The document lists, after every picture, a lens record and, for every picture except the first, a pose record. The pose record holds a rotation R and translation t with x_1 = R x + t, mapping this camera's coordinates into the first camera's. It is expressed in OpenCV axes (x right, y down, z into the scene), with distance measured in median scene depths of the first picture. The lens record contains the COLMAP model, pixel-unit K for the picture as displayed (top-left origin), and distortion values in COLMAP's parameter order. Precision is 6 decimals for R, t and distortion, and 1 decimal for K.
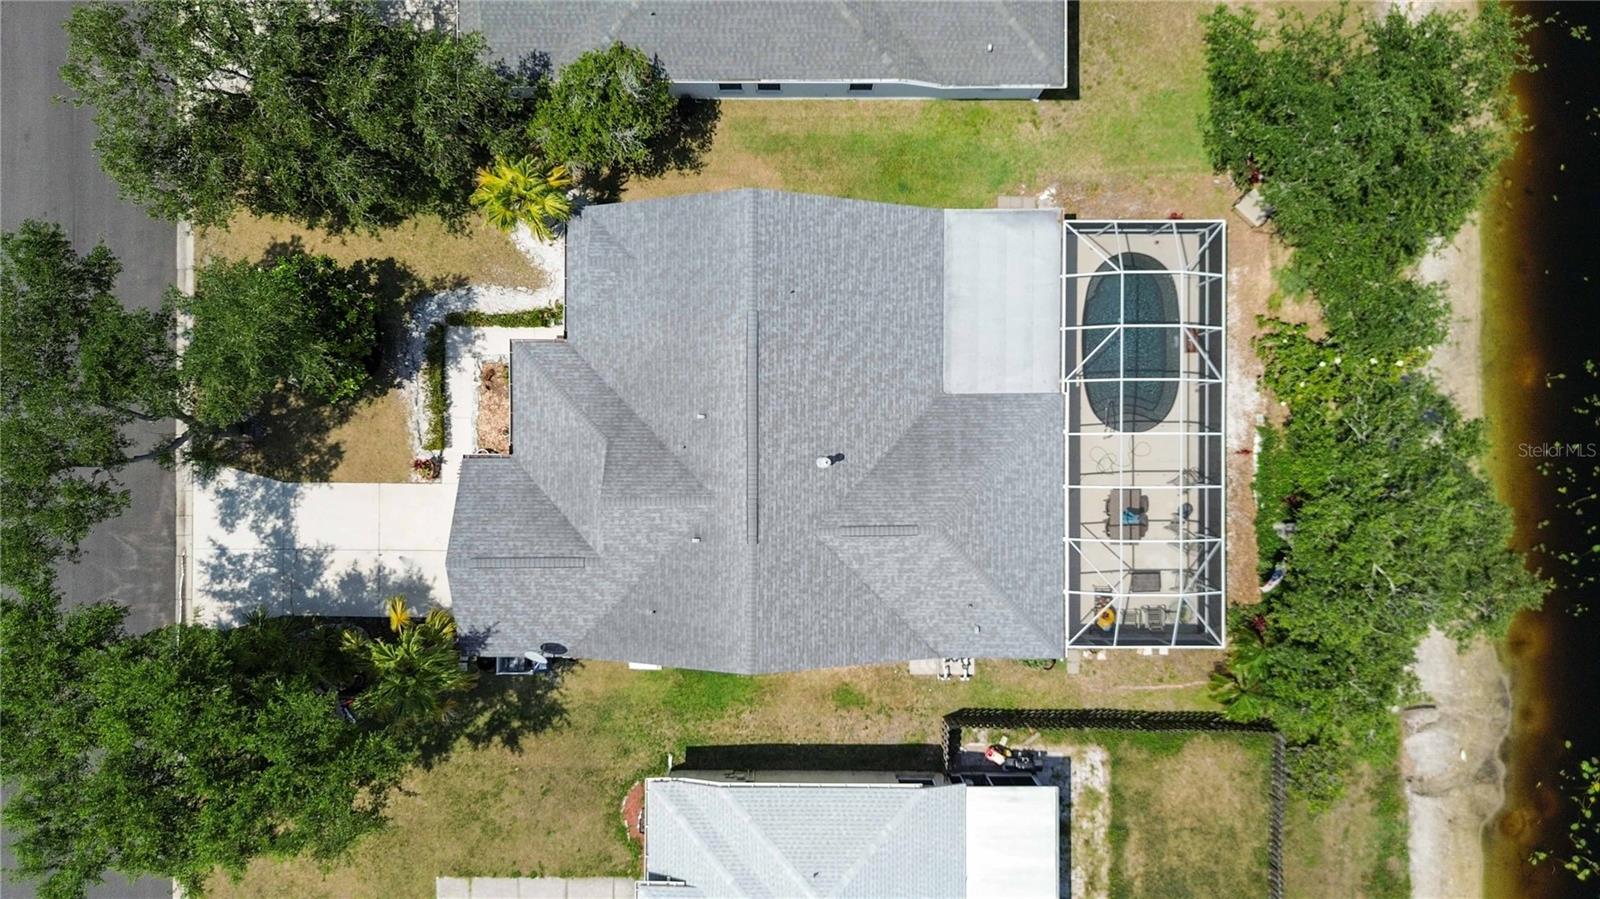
lens RADIAL K [[1146.9, 0, 795.5], [0, 1146.9, 440.0], [0, 0, 1]] dist [0.058468, -0.056896]
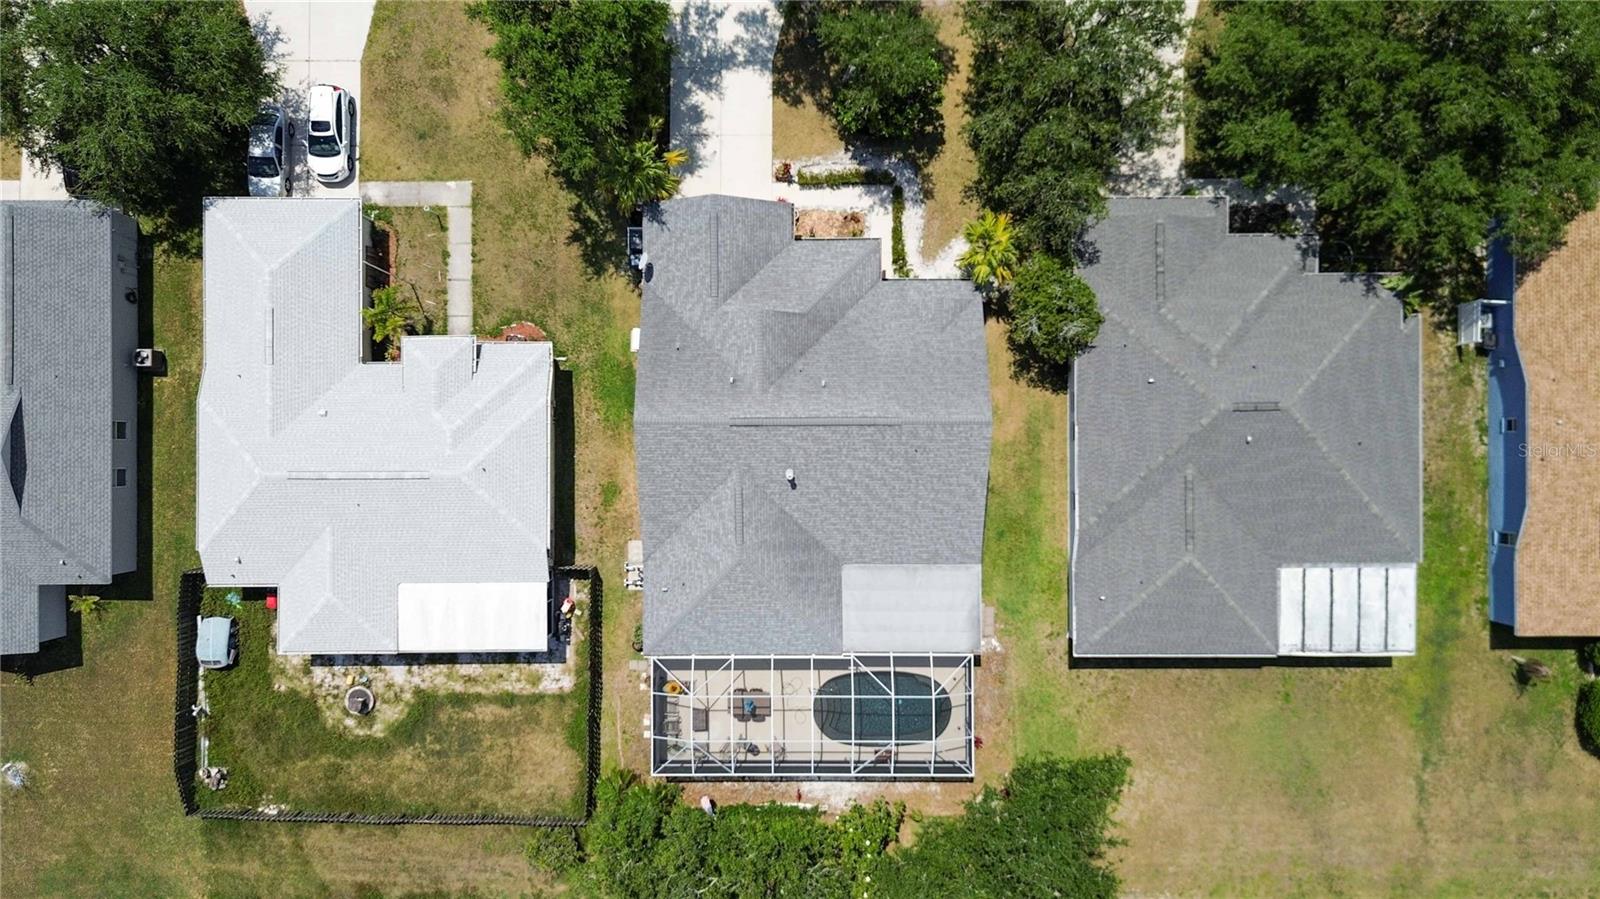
lens RADIAL K [[1140.8, 0, 795.7], [0, 1140.8, 448.1], [0, 0, 1]] dist [0.058327, -0.055274]
pose [[0.004260, 0.999990, 0.001345, -0.007330], [-0.999935, 0.004246, 0.010611, -0.001554], [0.010605, -0.001390, 0.999943, -0.298962]]
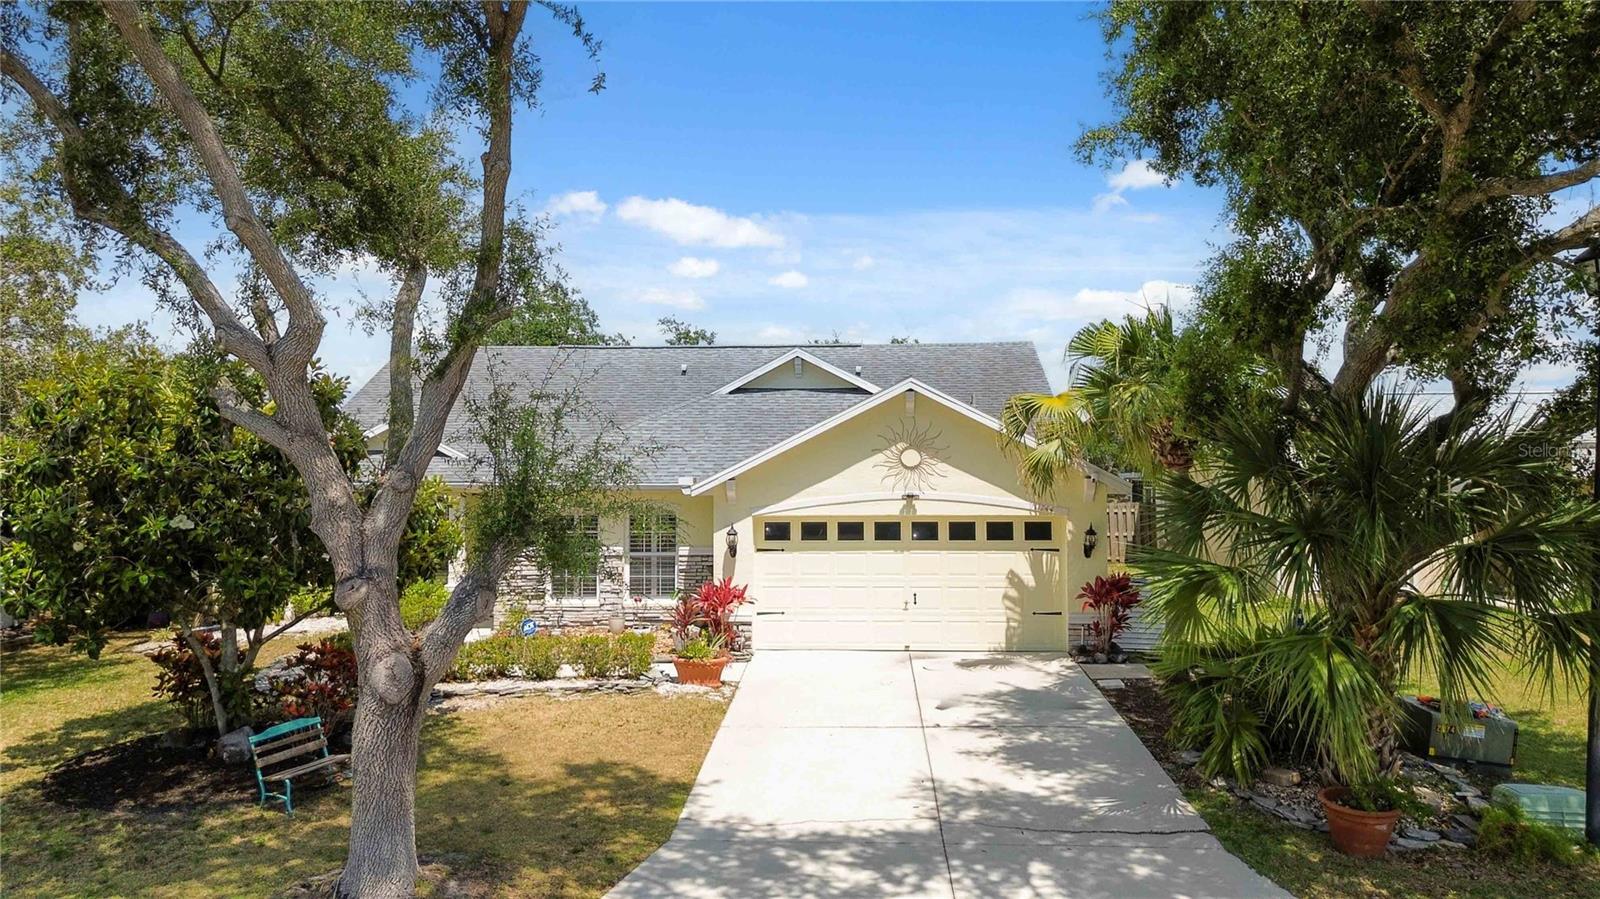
lens RADIAL K [[1140.8, 0, 795.7], [0, 1140.8, 448.1], [0, 0, 1]] dist [0.058327, -0.055274]
pose [[0.056359, 0.016051, 0.998282, -0.691578], [0.998399, 0.003856, -0.056428, 0.078278], [-0.004755, 0.999864, -0.015808, 0.934854]]
